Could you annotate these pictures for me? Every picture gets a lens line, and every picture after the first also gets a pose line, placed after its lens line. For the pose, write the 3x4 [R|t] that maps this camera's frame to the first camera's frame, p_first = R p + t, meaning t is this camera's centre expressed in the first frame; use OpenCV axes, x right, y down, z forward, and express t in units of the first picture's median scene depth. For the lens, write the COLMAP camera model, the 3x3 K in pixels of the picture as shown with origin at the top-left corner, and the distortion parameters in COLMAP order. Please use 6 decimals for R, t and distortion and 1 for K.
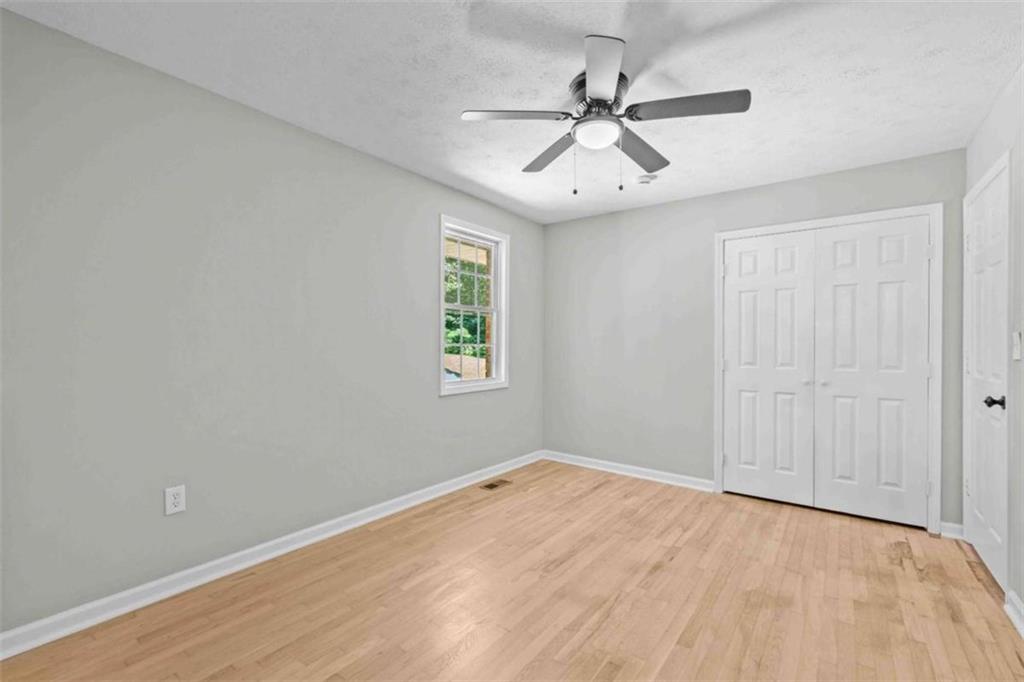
lens RADIAL K [[448.2, 0, 508.7], [0, 448.2, 334.4], [0, 0, 1]] dist [0.001102, 0.000287]
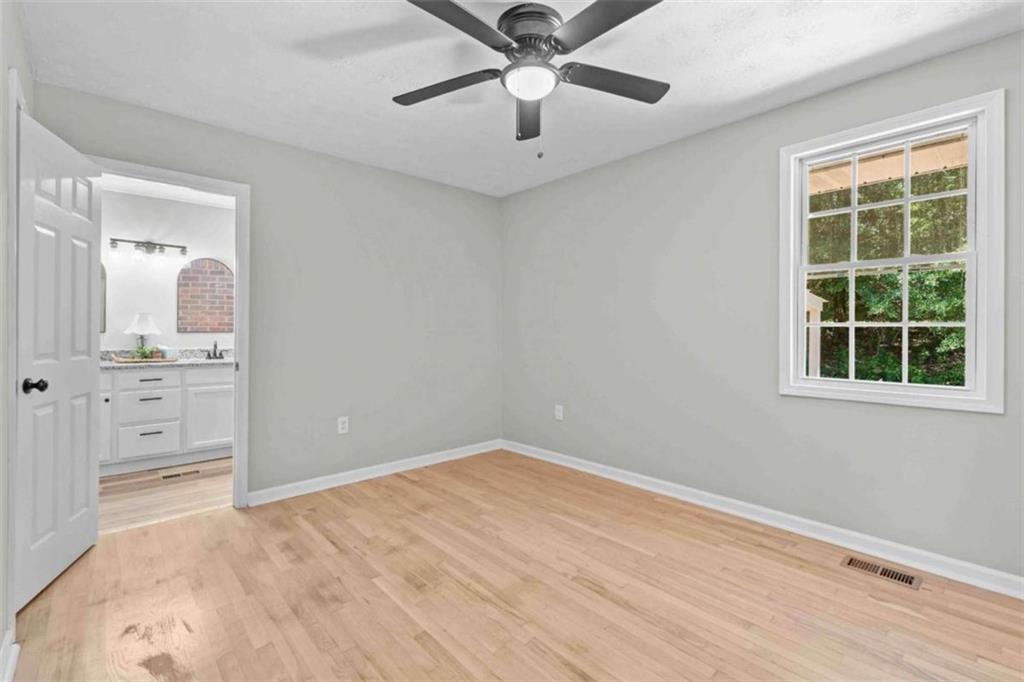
lens RADIAL K [[448.2, 0, 508.7], [0, 448.2, 334.4], [0, 0, 1]] dist [0.001102, 0.000287]
pose [[-0.182133, 0.006813, -0.983250, 0.844055], [0.024250, 0.999703, 0.002435, 0.032832], [0.982975, -0.023401, -0.182244, 0.895766]]
